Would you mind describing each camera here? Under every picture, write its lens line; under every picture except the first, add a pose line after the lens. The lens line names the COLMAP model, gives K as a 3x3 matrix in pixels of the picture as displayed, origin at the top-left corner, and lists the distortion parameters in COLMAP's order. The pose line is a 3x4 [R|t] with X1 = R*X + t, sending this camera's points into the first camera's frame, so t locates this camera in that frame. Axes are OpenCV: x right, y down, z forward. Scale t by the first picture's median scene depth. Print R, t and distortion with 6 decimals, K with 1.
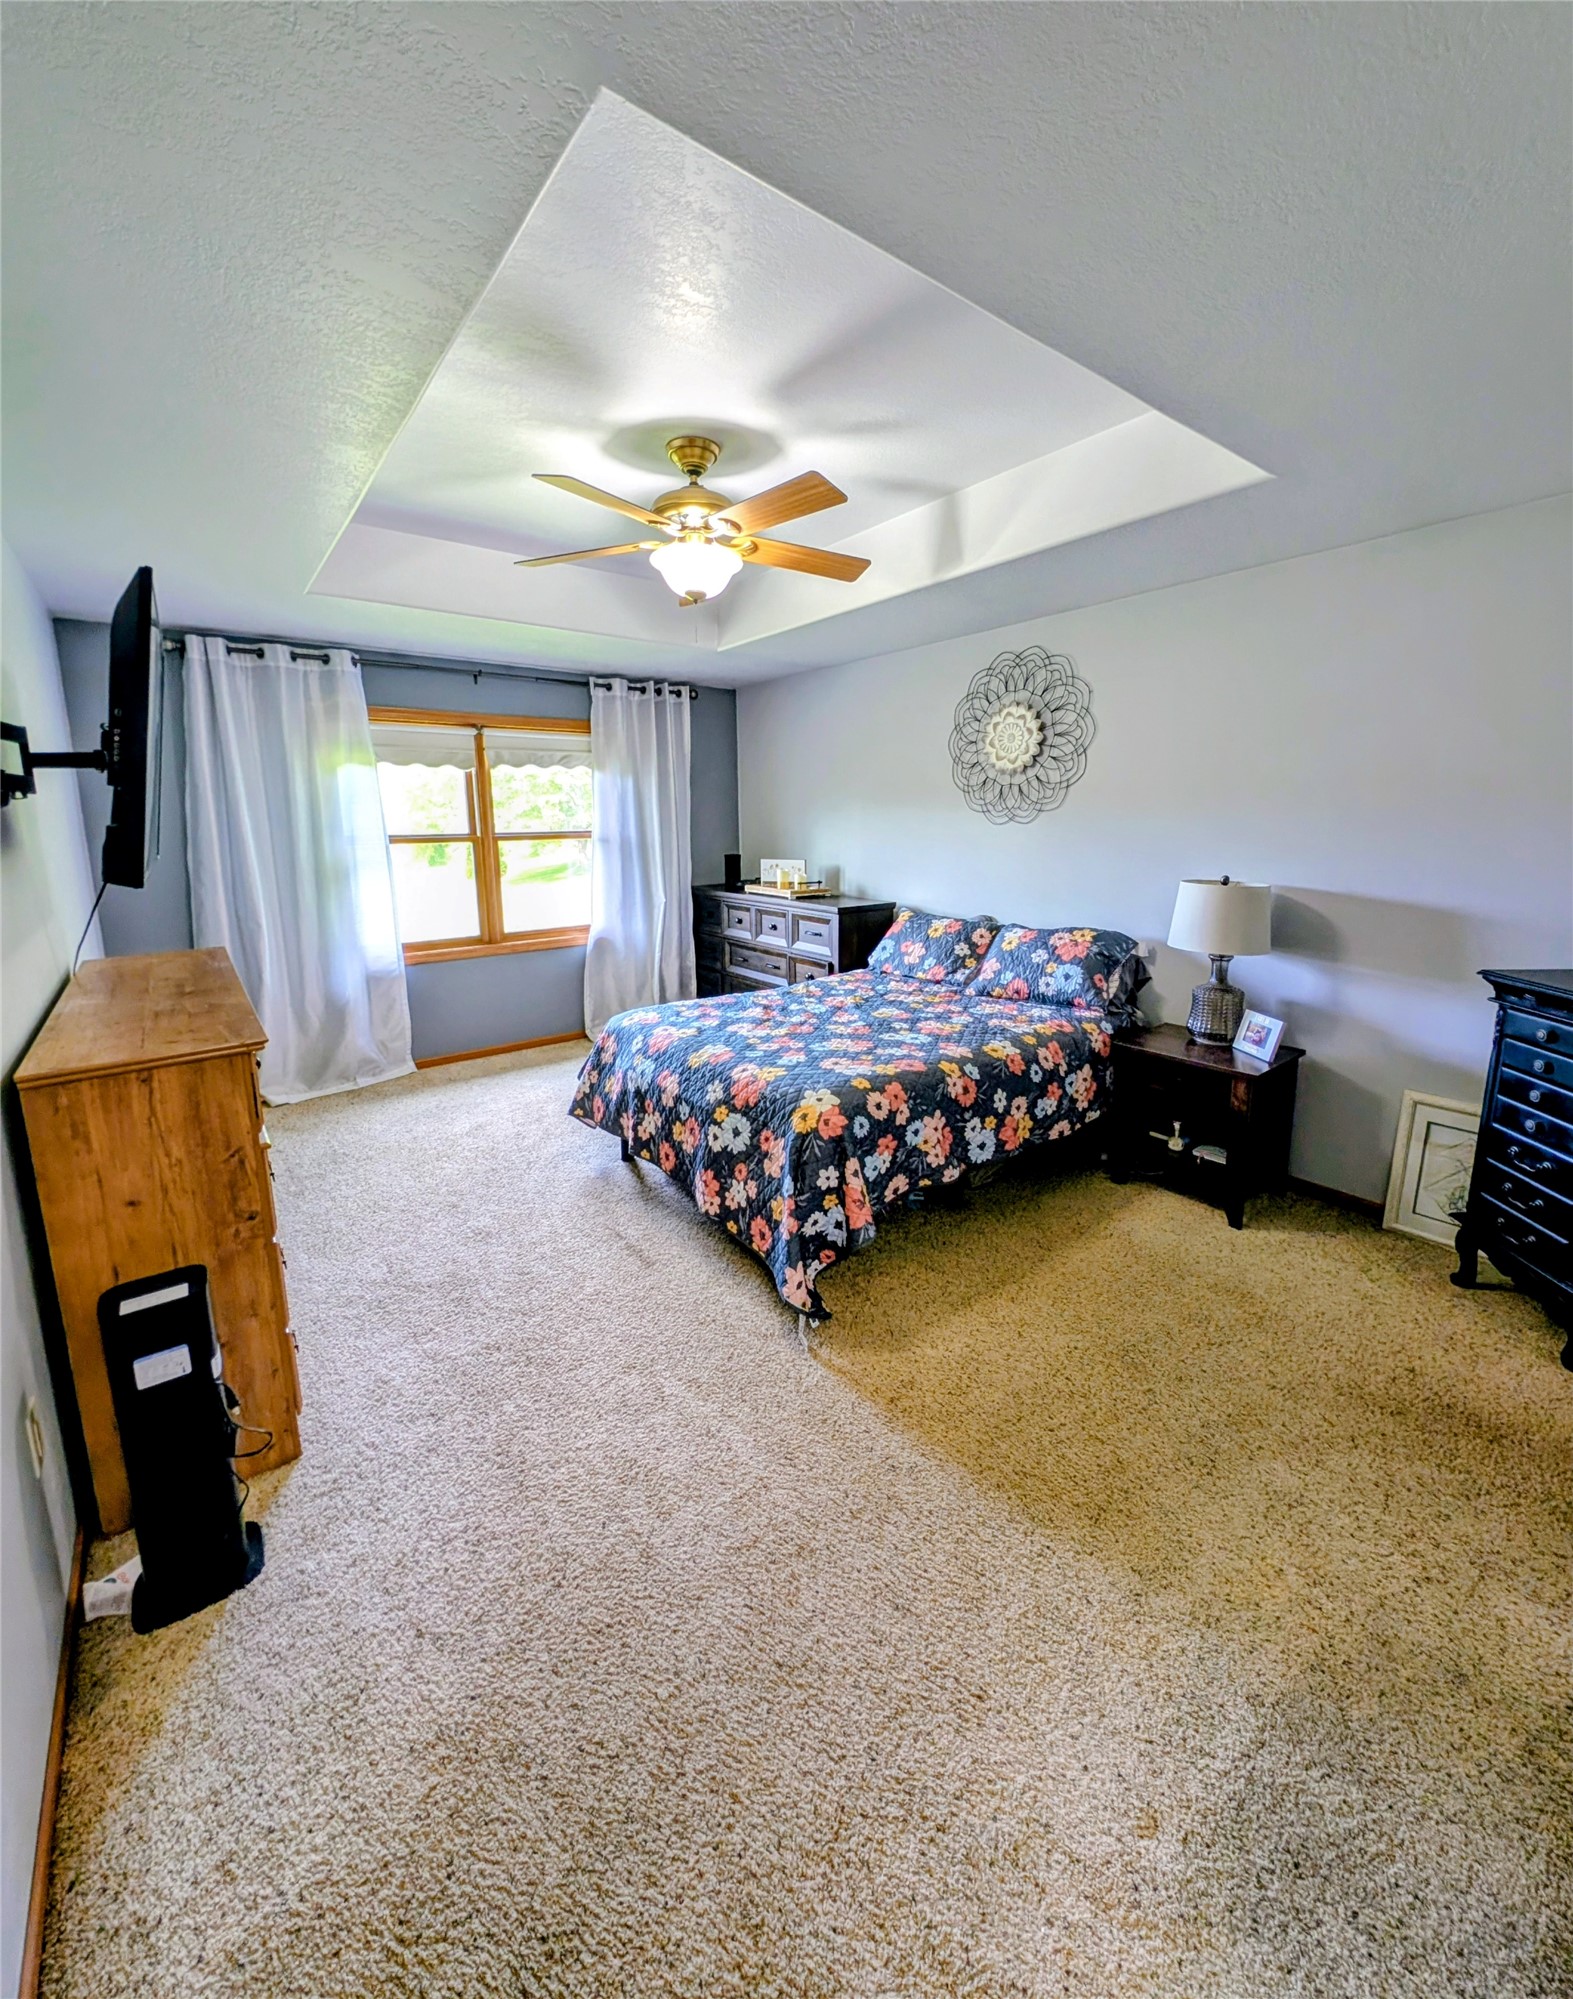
lens RADIAL K [[775.4, 0, 777.6], [0, 775.4, 954.4], [0, 0, 1]] dist [-0.000757, -0.000010]
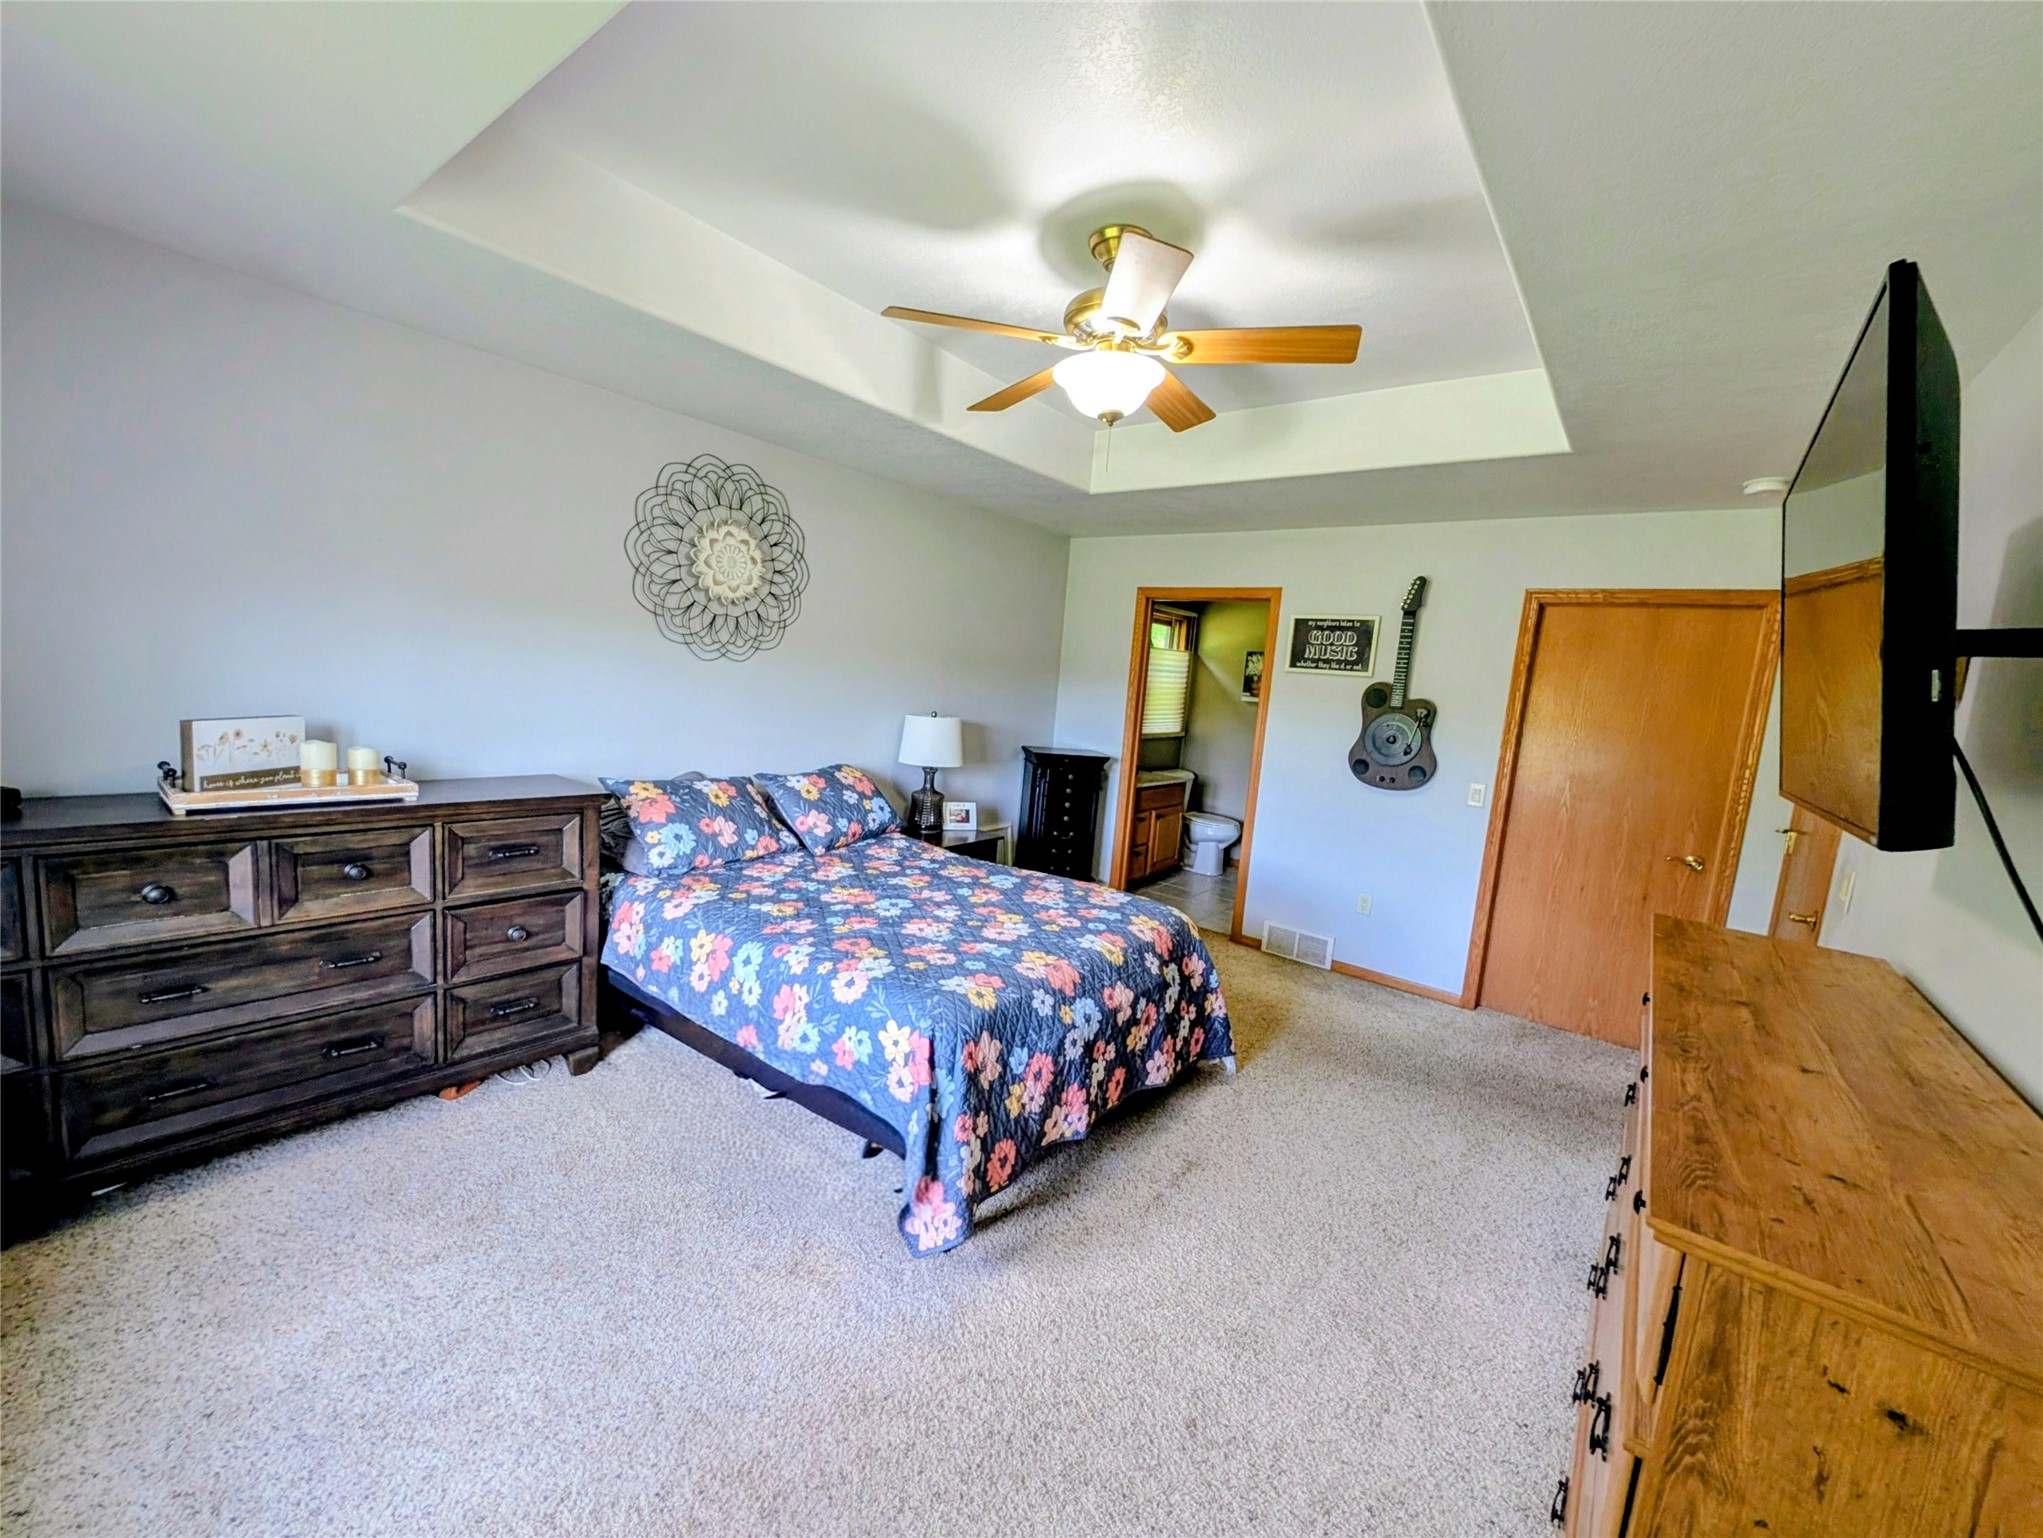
lens RADIAL K [[790.1, 0, 1023.7], [0, 790.1, 775.7], [0, 0, 1]] dist [0.002440, -0.000335]
pose [[-0.253171, -0.136392, 0.957759, -0.662212], [0.094205, 0.981831, 0.164722, -0.161677], [-0.962824, 0.131929, -0.235722, 0.934166]]
